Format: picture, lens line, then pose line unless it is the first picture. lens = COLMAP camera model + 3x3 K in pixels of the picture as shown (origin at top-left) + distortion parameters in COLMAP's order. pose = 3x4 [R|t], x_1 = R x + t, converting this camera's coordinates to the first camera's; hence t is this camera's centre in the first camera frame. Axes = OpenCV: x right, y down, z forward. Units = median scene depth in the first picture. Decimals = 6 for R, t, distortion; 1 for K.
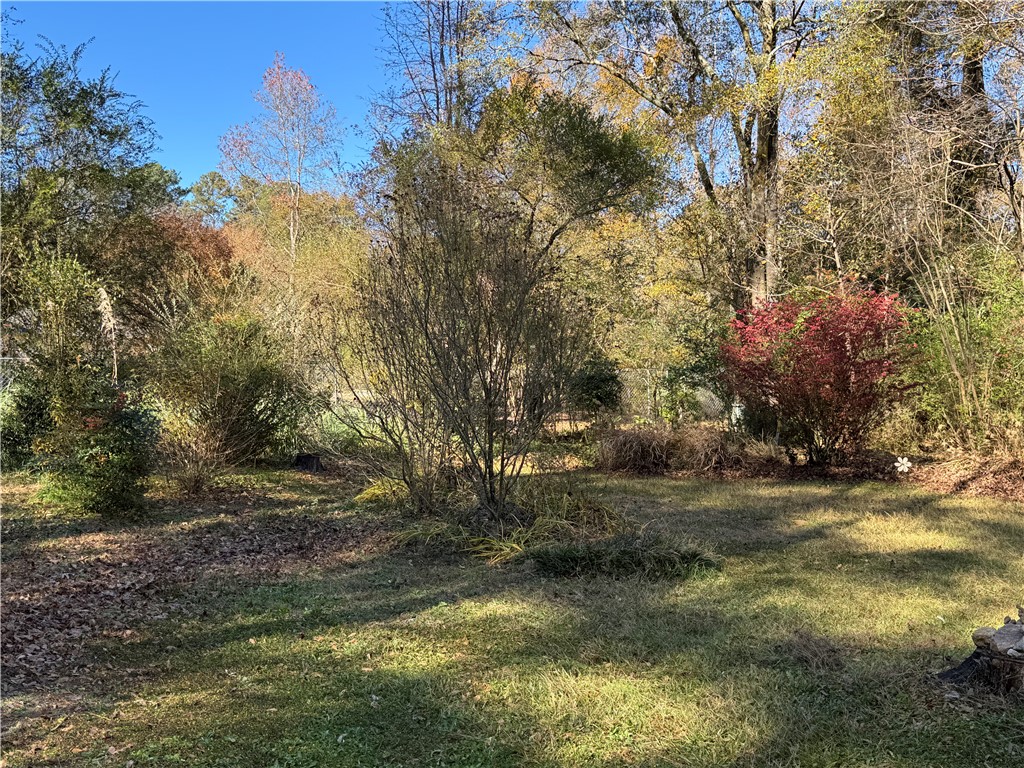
lens RADIAL K [[1099.1, 0, 512.0], [0, 1099.1, 384.0], [0, 0, 1]] dist [0.179168, -0.344613]
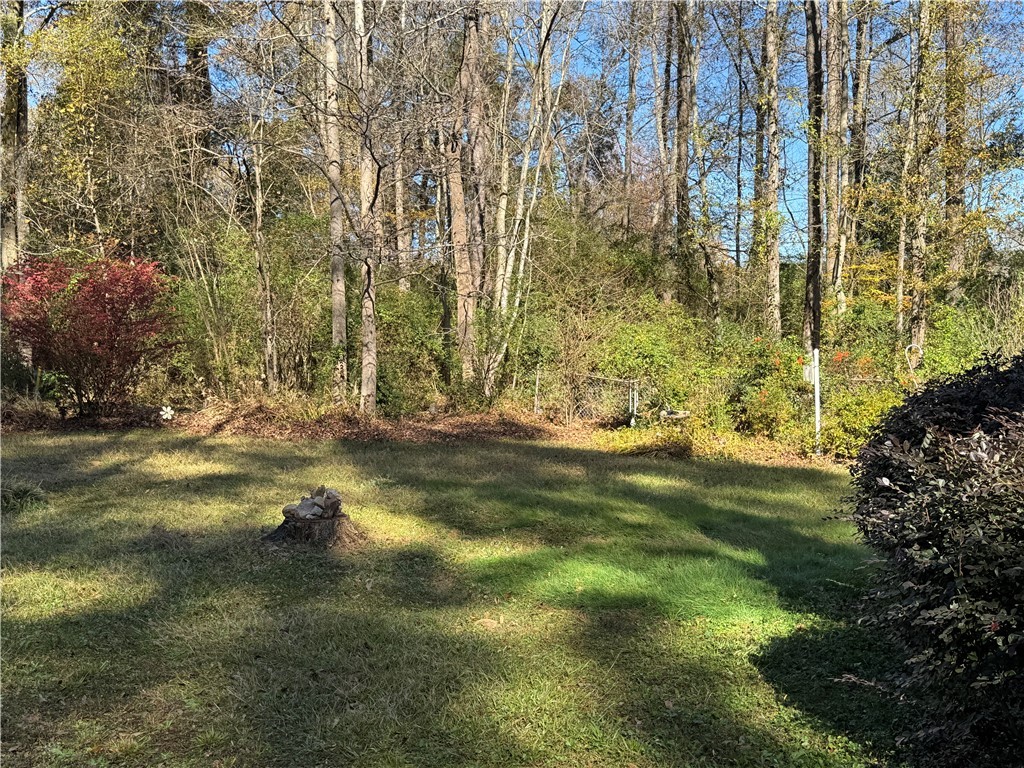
lens RADIAL K [[1099.1, 0, 512.0], [0, 1099.1, 384.0], [0, 0, 1]] dist [0.179168, -0.344613]
pose [[0.779154, -0.013670, 0.626683, -0.098477], [-0.009295, 0.999400, 0.033357, 0.001309], [-0.626764, -0.031815, 0.778560, -0.119890]]
